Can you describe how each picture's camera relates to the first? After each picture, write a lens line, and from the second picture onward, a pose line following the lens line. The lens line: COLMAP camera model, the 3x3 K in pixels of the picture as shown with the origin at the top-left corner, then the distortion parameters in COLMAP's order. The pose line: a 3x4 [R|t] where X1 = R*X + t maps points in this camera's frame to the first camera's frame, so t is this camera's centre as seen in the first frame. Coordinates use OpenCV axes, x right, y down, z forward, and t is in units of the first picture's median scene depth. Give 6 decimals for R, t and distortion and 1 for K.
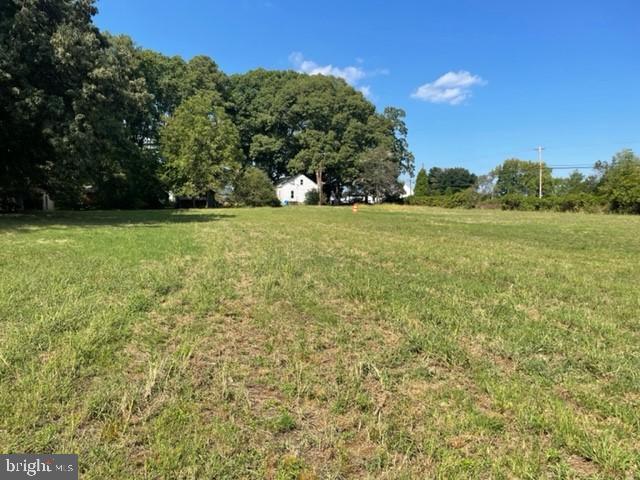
lens RADIAL K [[484.7, 0, 320.0], [0, 484.7, 240.0], [0, 0, 1]] dist [0.000773, 0.000109]
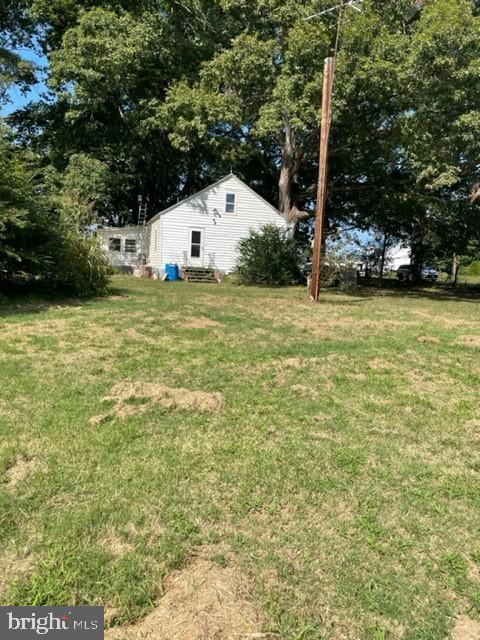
lens RADIAL K [[484.7, 0, 240.0], [0, 484.7, 320.0], [0, 0, 1]] dist [0.000773, 0.000109]
pose [[0.999090, 0.030713, -0.029580, -0.021211], [-0.030010, 0.999264, 0.023909, -0.056379], [0.030293, -0.022999, 0.999276, 0.710337]]
